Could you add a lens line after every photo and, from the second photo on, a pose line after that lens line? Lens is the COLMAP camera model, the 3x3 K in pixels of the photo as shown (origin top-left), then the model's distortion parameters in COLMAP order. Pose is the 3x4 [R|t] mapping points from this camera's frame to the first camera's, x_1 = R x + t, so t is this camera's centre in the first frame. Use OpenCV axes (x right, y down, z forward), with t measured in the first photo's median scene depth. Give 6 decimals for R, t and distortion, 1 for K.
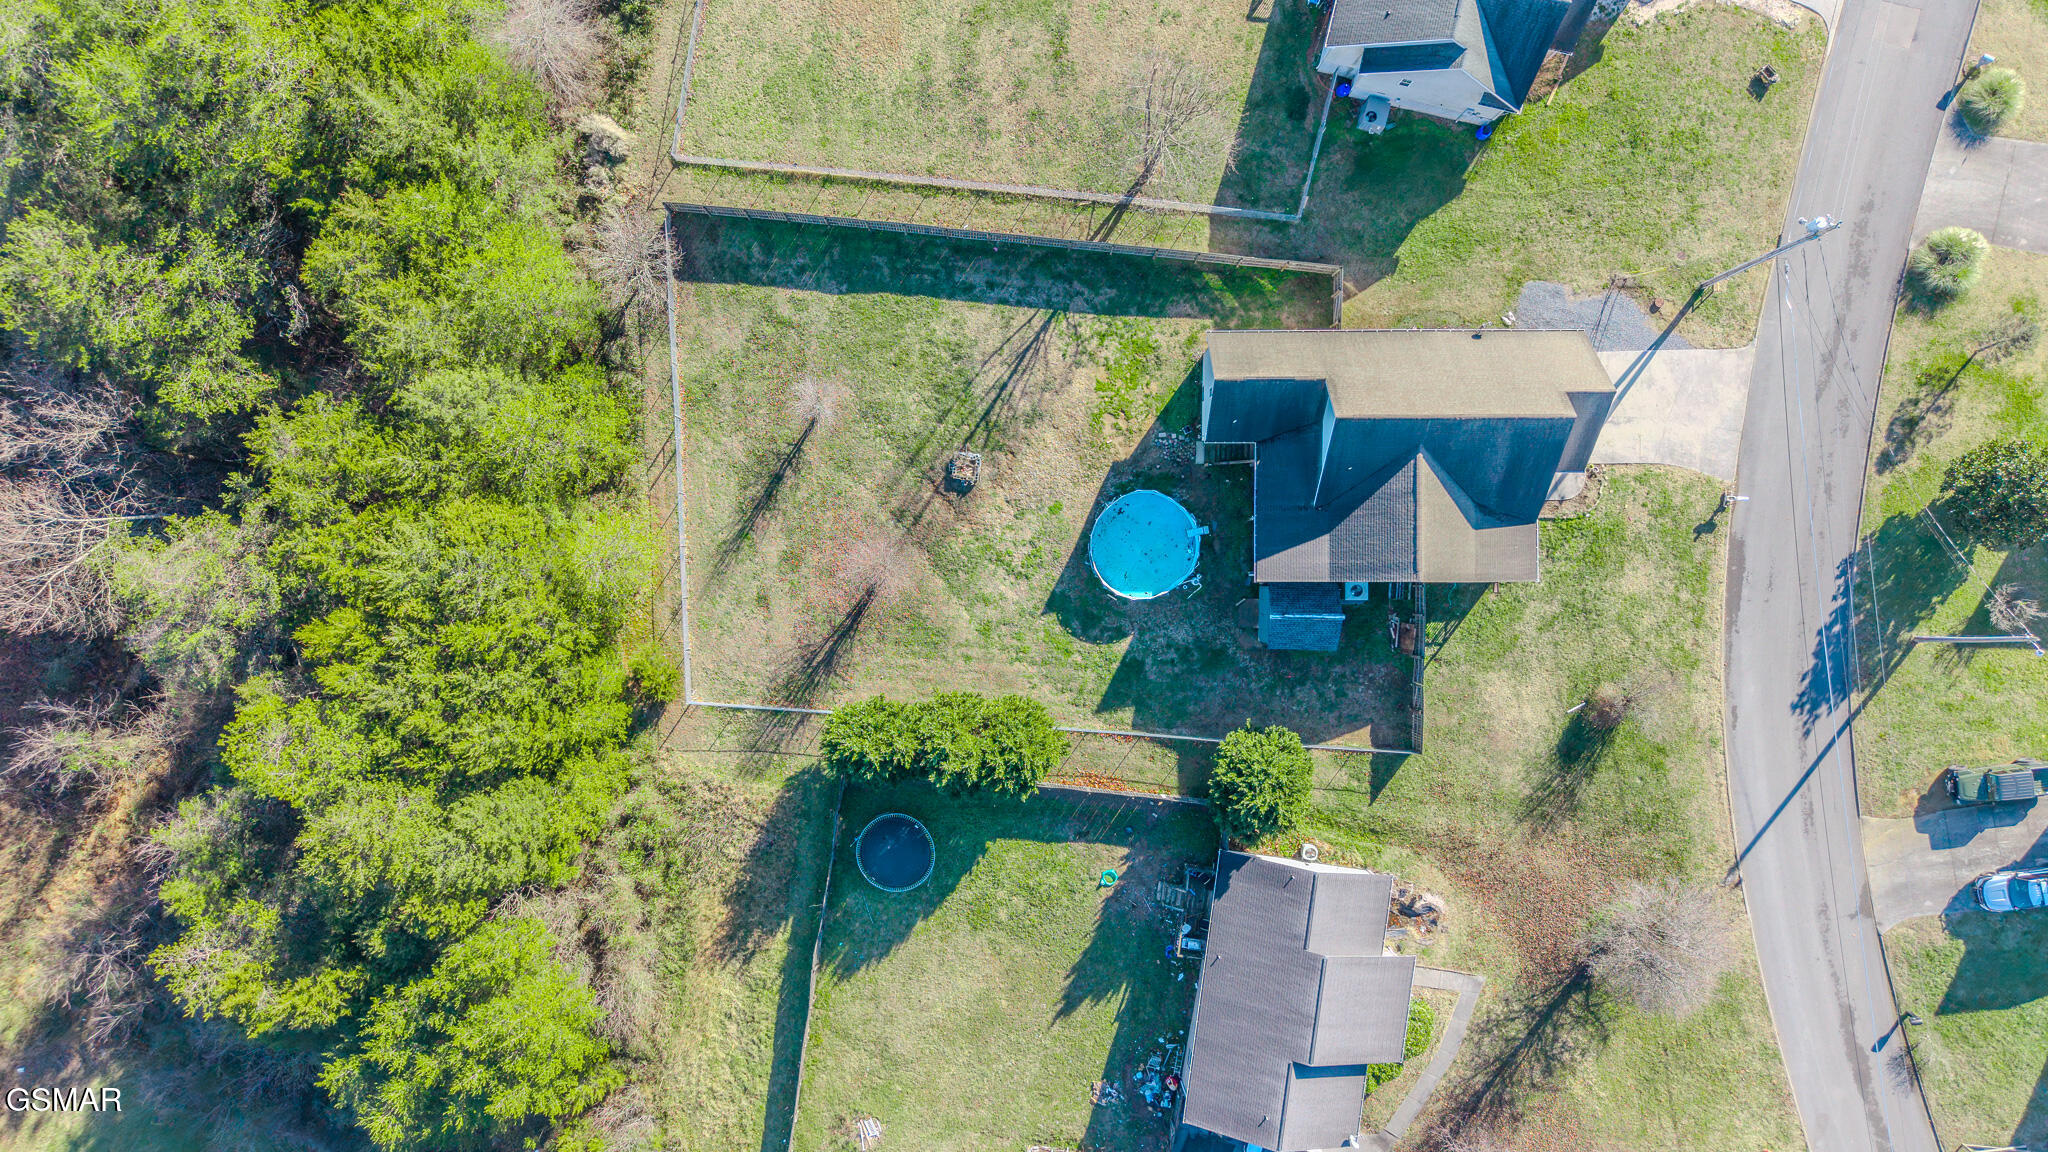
lens RADIAL K [[1374.9, 0, 1020.3], [0, 1374.9, 567.8], [0, 0, 1]] dist [0.069800, -0.005090]
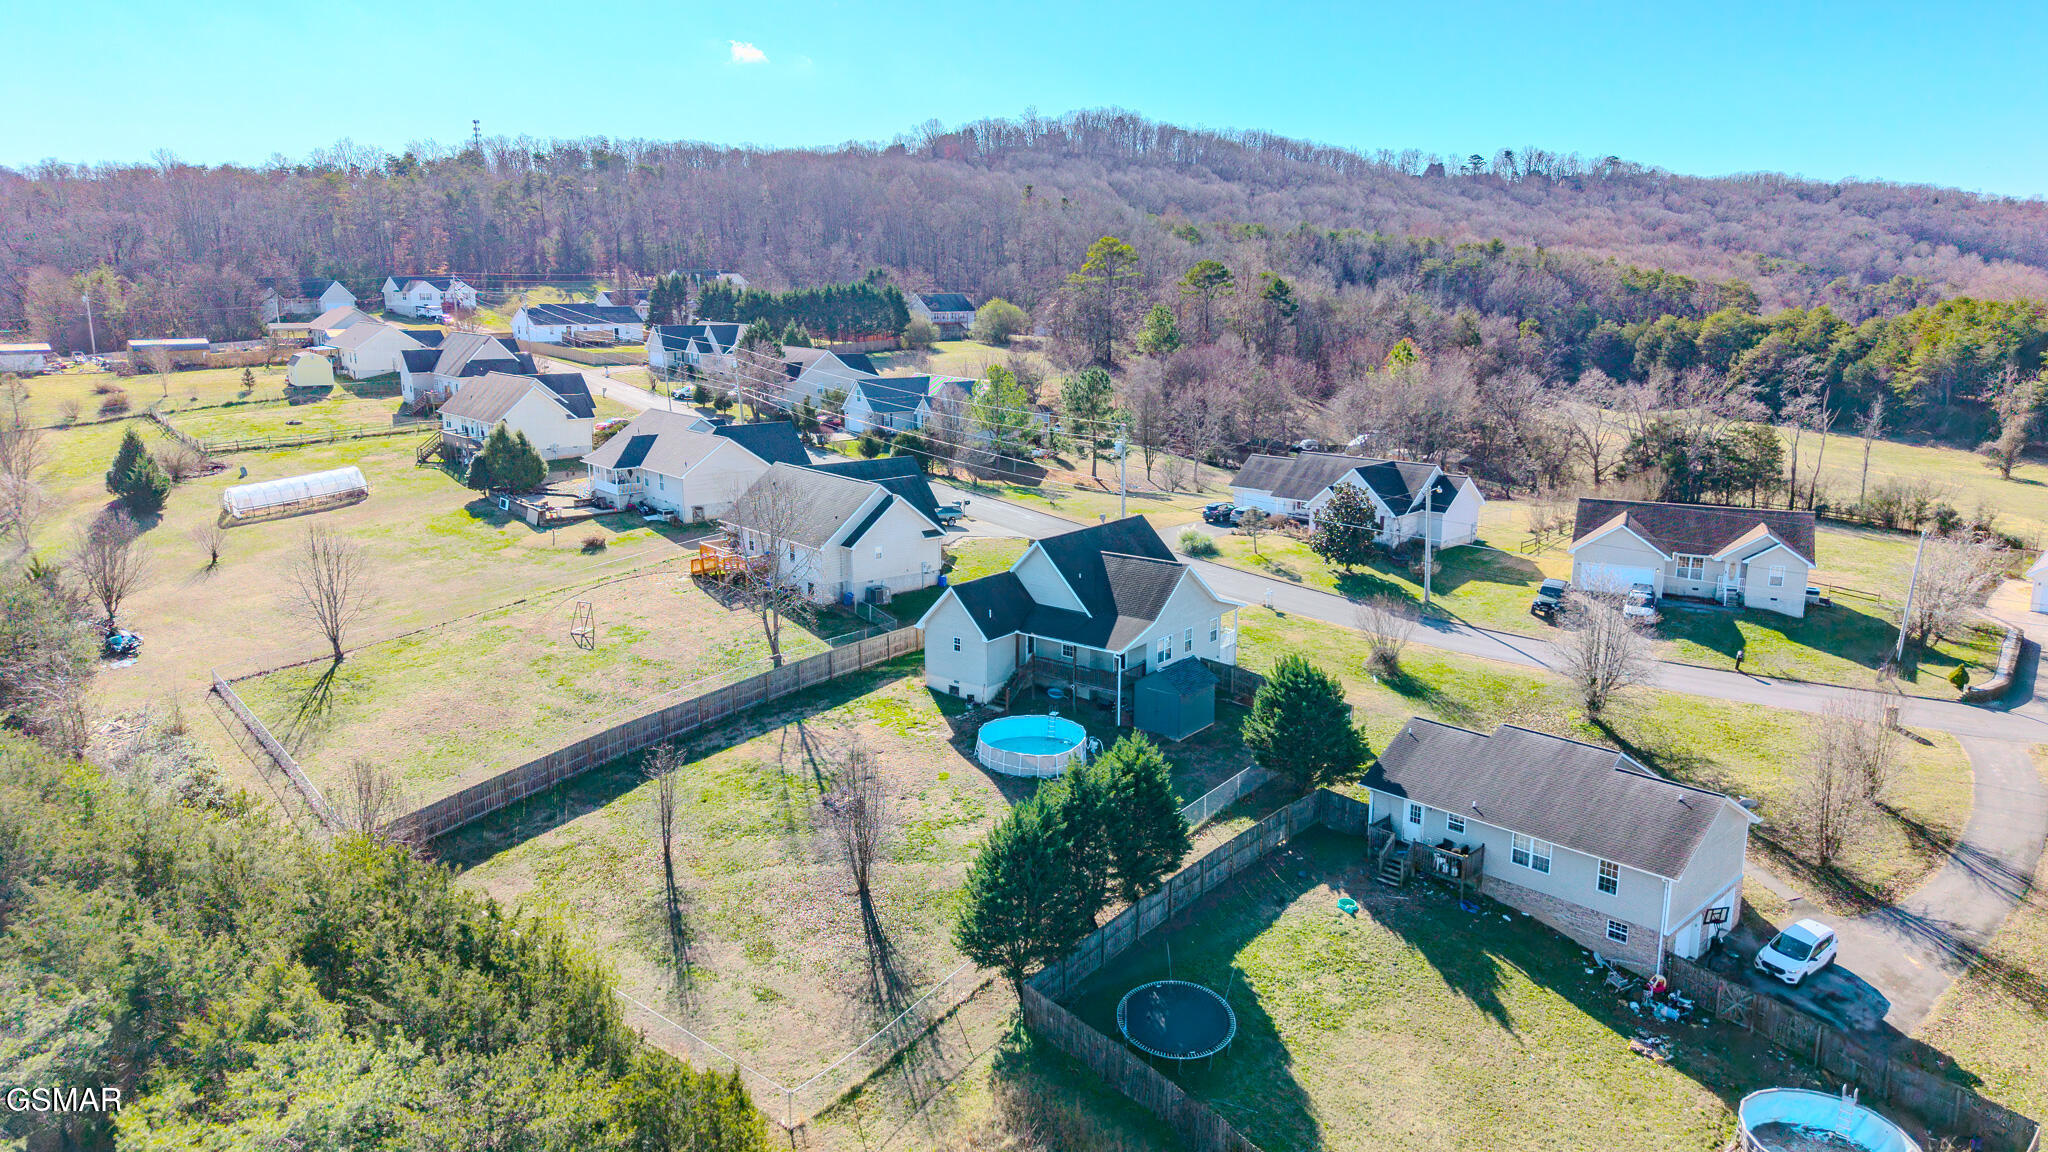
lens RADIAL K [[1359.3, 0, 1025.6], [0, 1359.3, 582.7], [0, 0, 1]] dist [0.049146, -0.024007]
pose [[0.613328, -0.194159, 0.765592, -0.620174], [0.789793, 0.141593, -0.596807, 0.531339], [0.007473, 0.970698, 0.240188, 0.656554]]
